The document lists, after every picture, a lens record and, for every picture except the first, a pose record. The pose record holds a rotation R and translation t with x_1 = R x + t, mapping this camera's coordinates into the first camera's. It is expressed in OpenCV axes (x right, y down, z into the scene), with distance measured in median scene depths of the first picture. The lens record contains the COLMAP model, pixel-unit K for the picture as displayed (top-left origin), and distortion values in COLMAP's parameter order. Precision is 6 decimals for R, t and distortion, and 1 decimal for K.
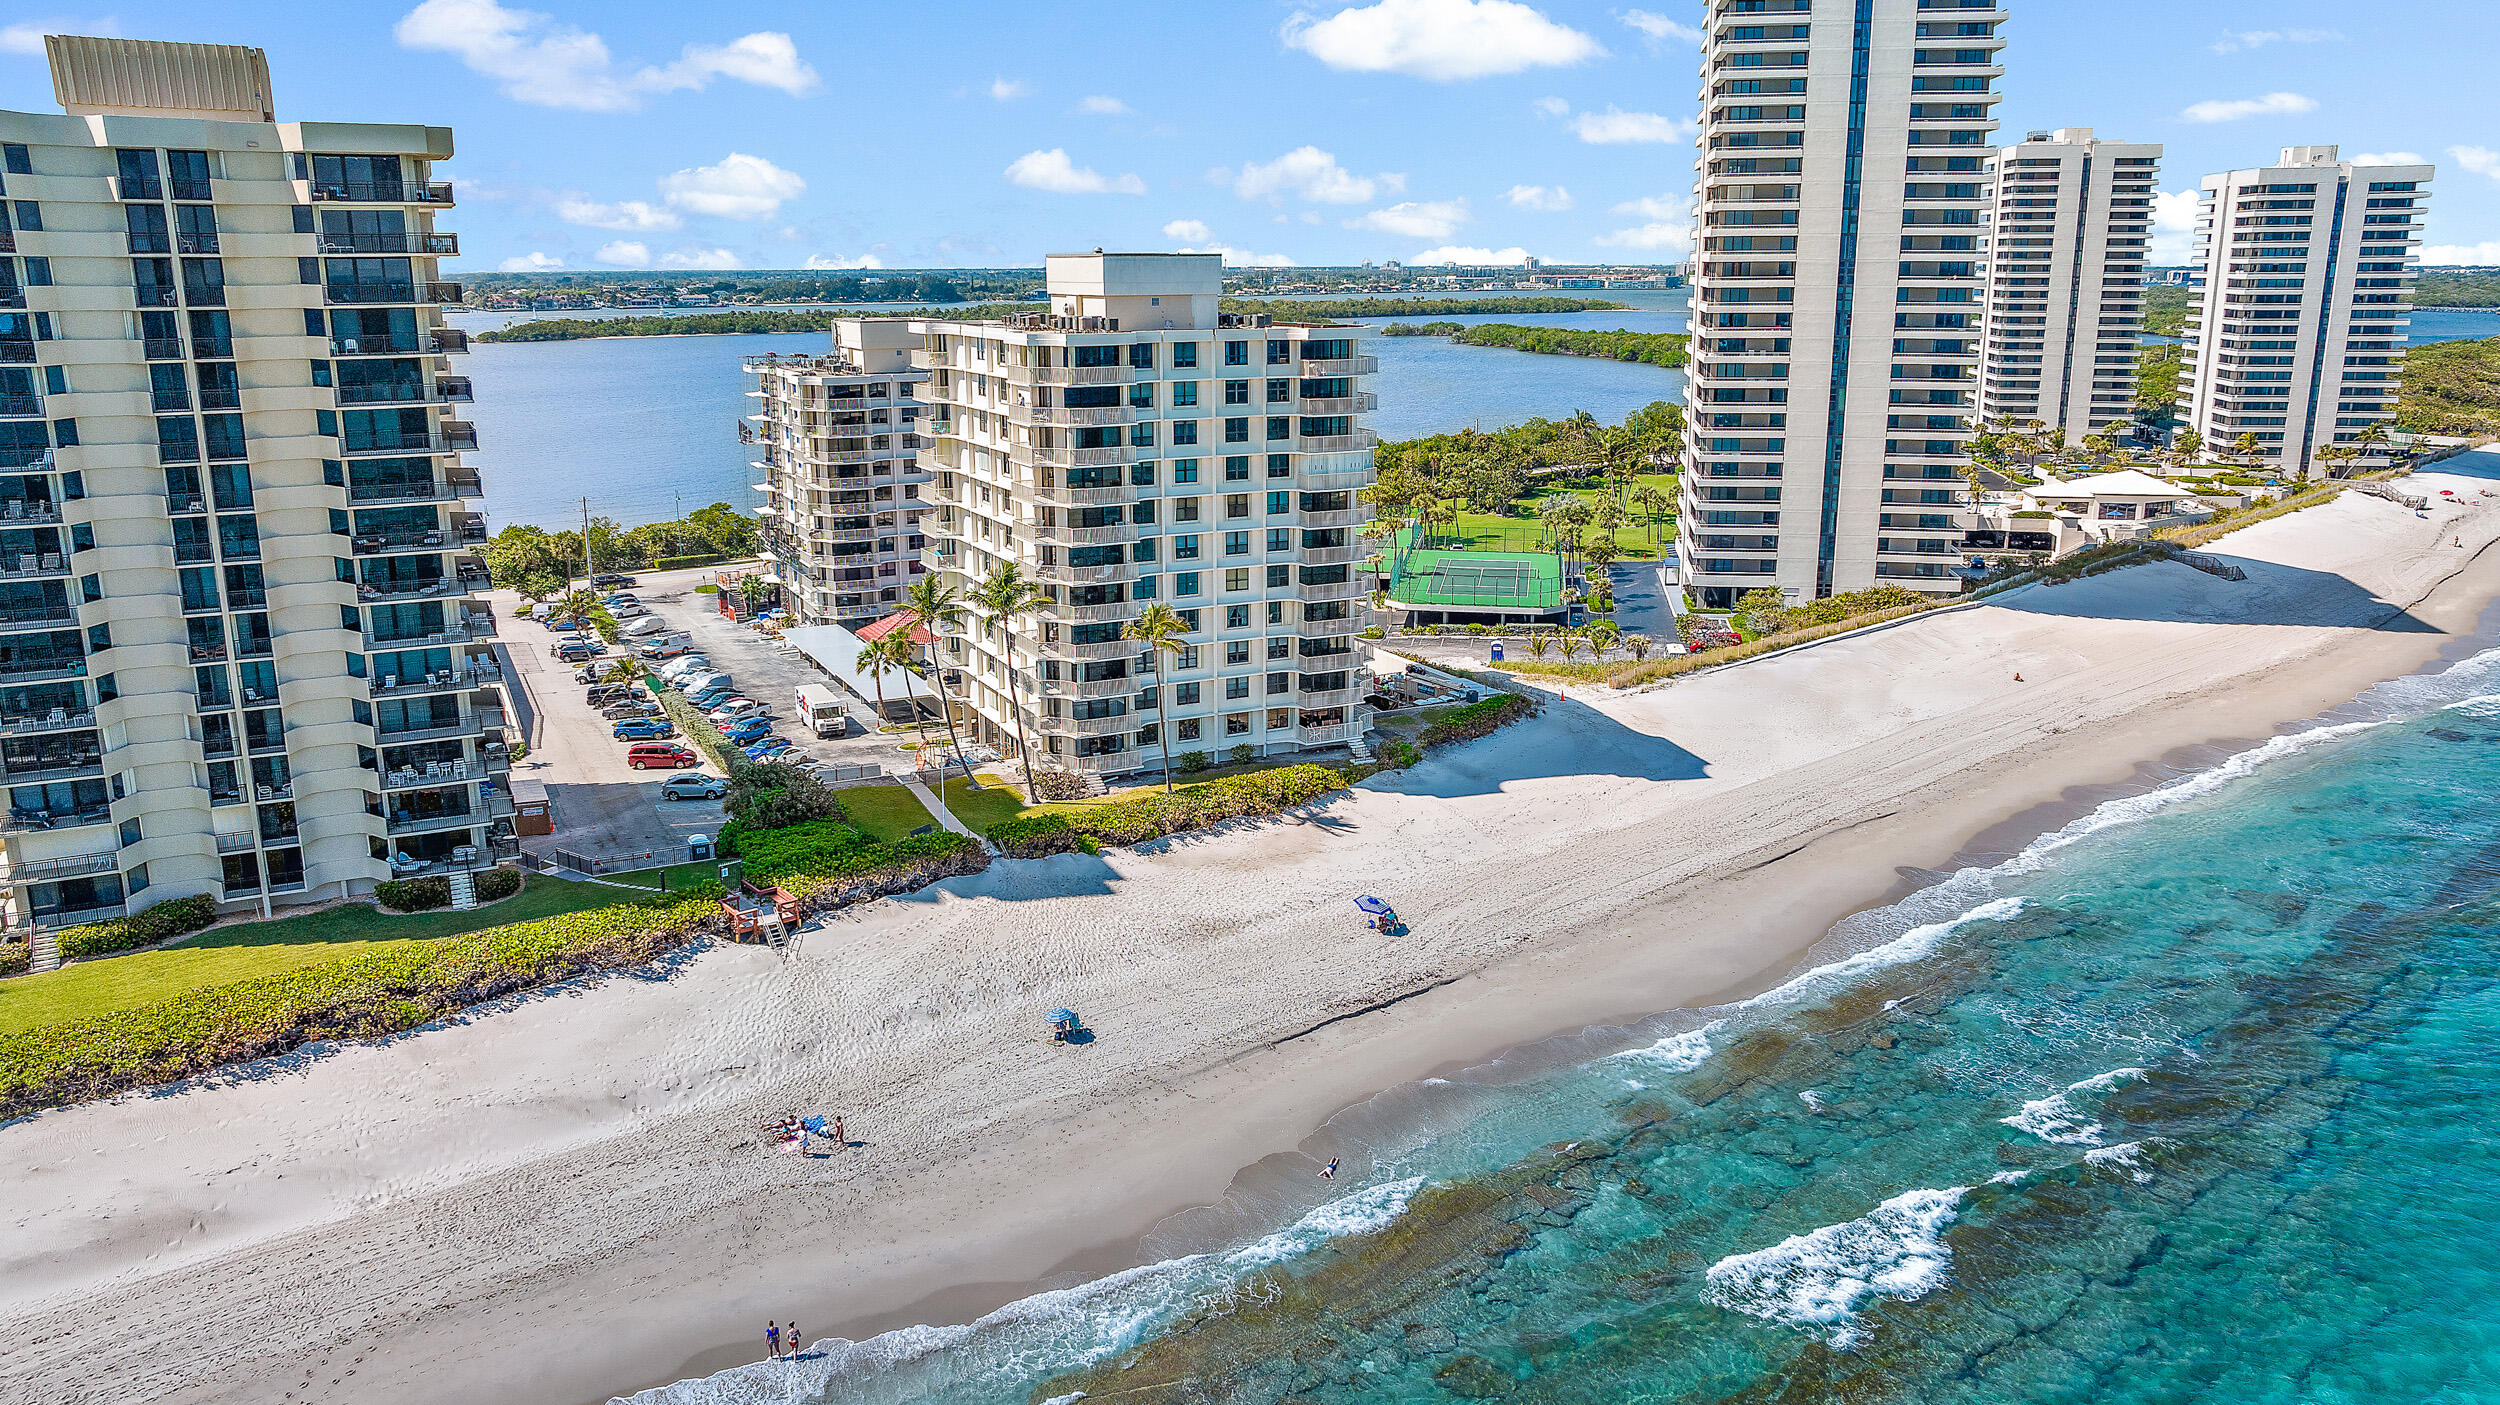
lens RADIAL K [[1801.9, 0, 1233.6], [0, 1801.9, 652.8], [0, 0, 1]] dist [-0.010425, 0.011514]
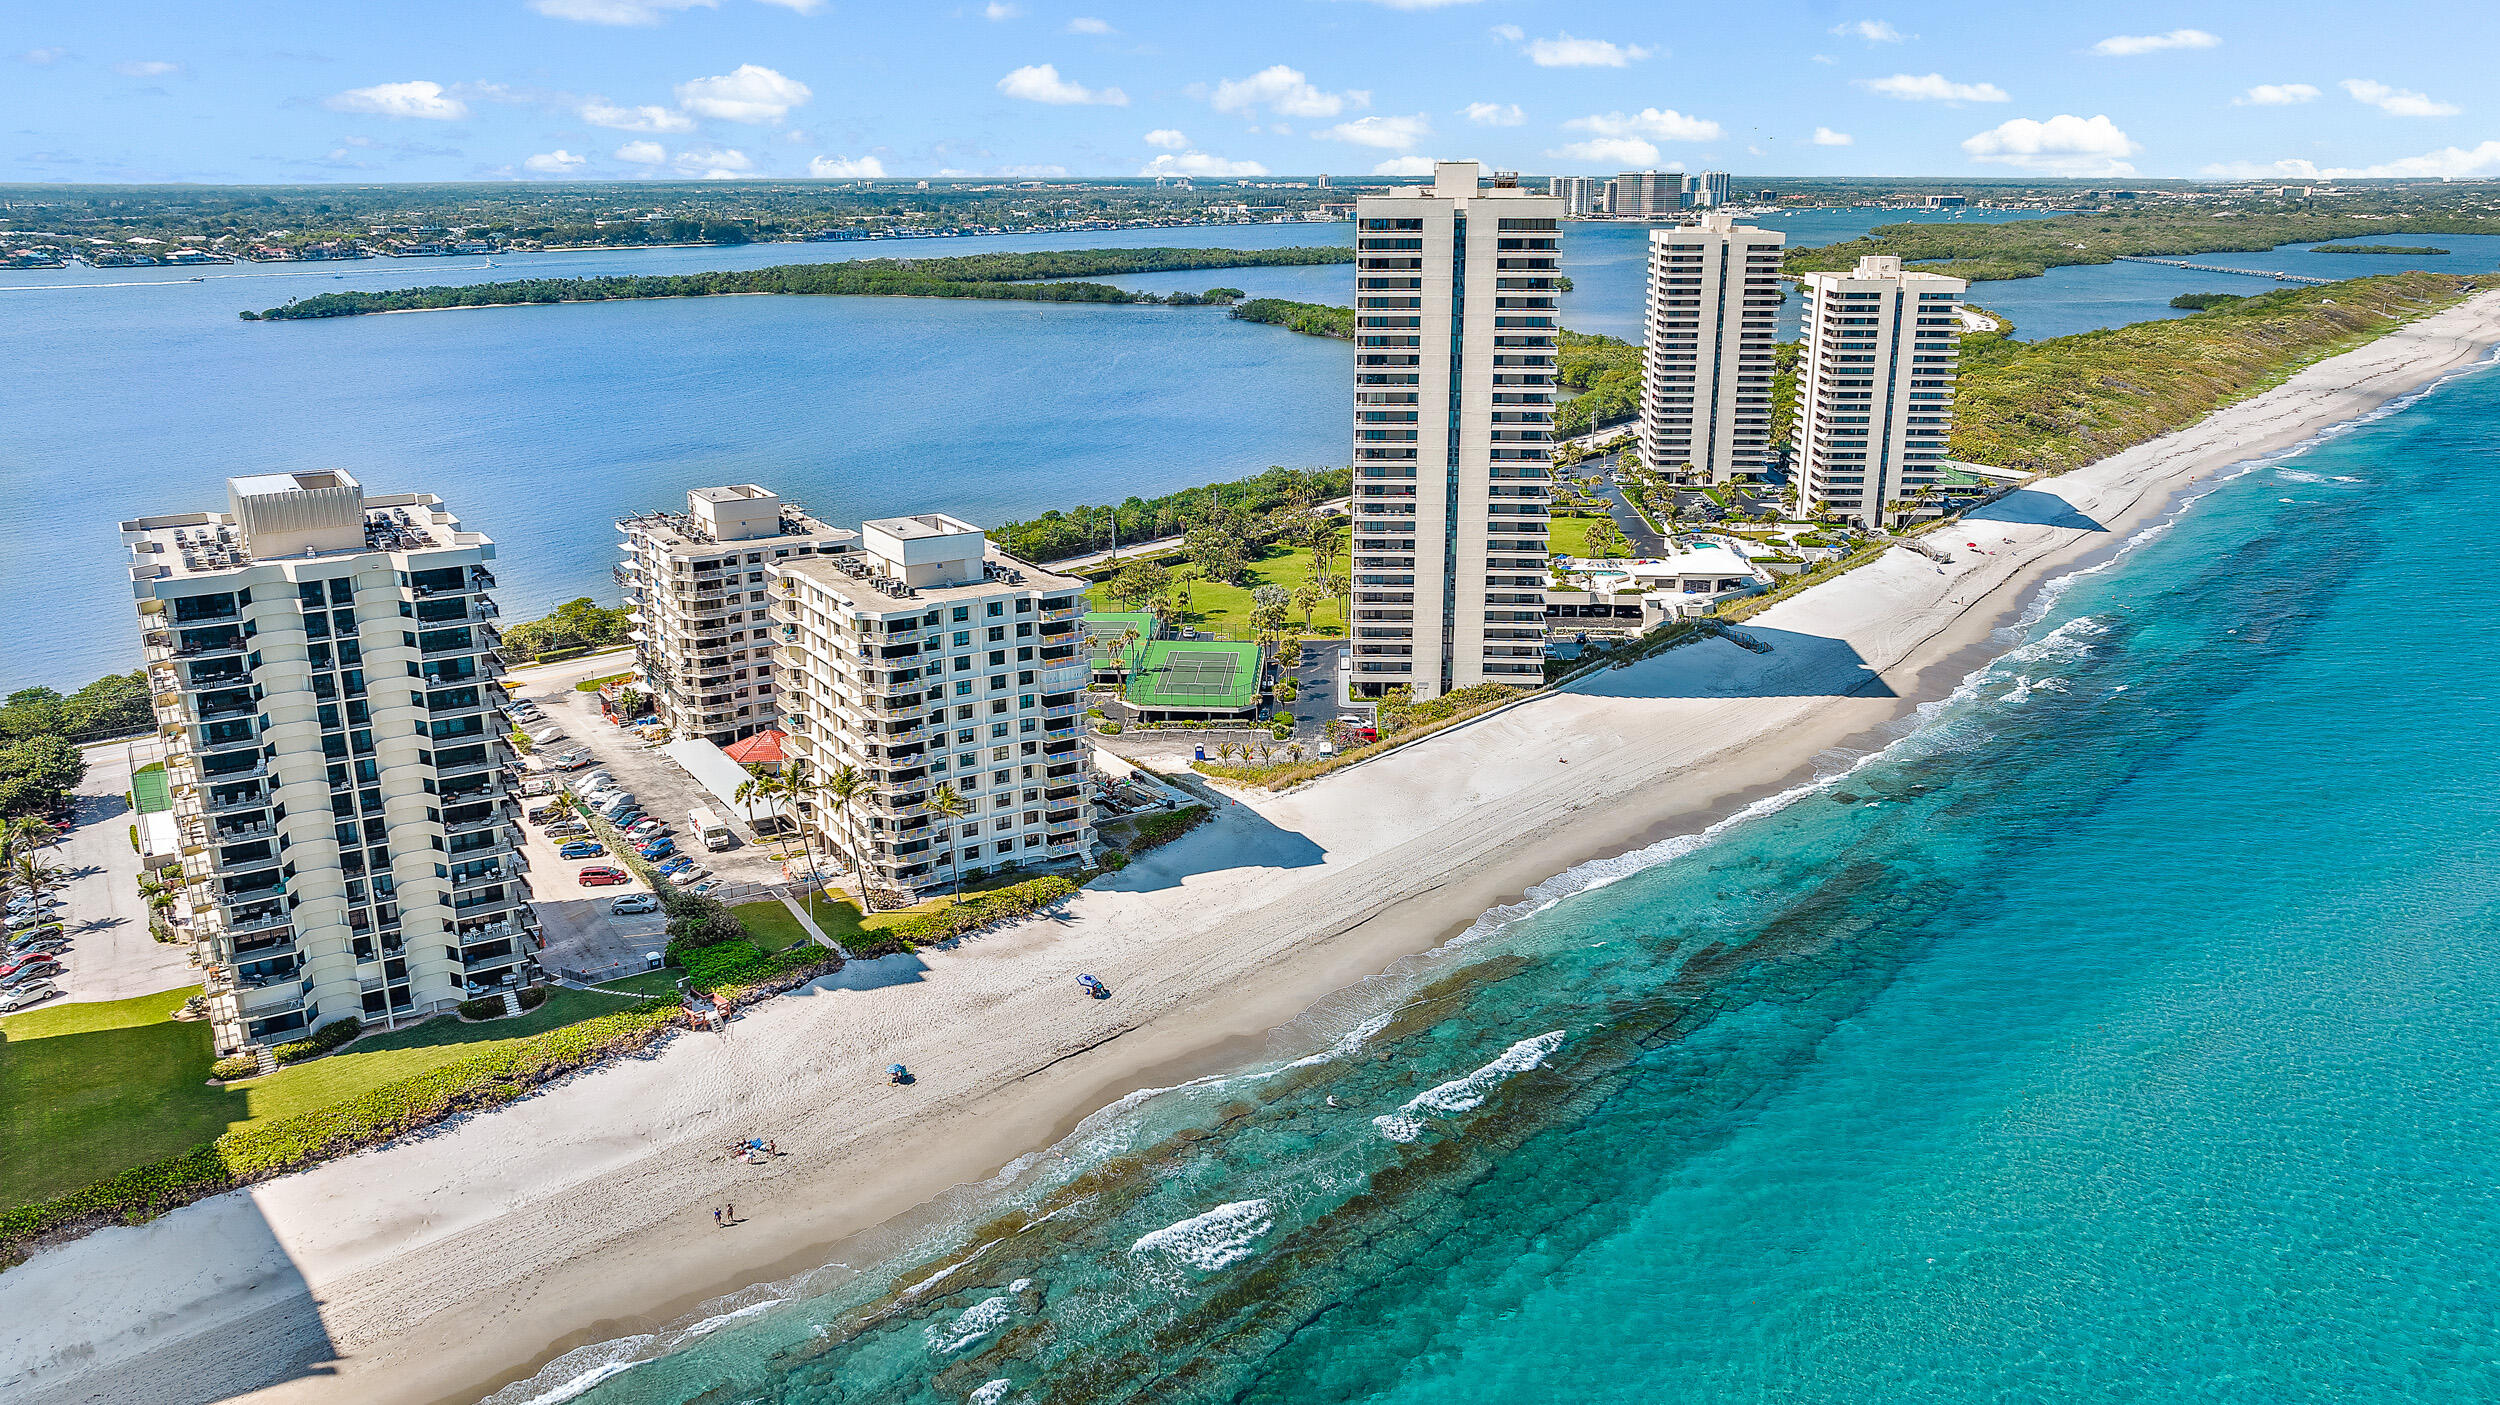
lens RADIAL K [[1801.9, 0, 1216.8], [0, 1801.9, 672.1], [0, 0, 1]] dist [-0.010425, 0.011514]
pose [[0.994844, -0.029185, 0.097124, 0.037725], [0.024010, 0.998251, 0.054031, -0.187893], [-0.098531, -0.051420, 0.993805, -0.510281]]
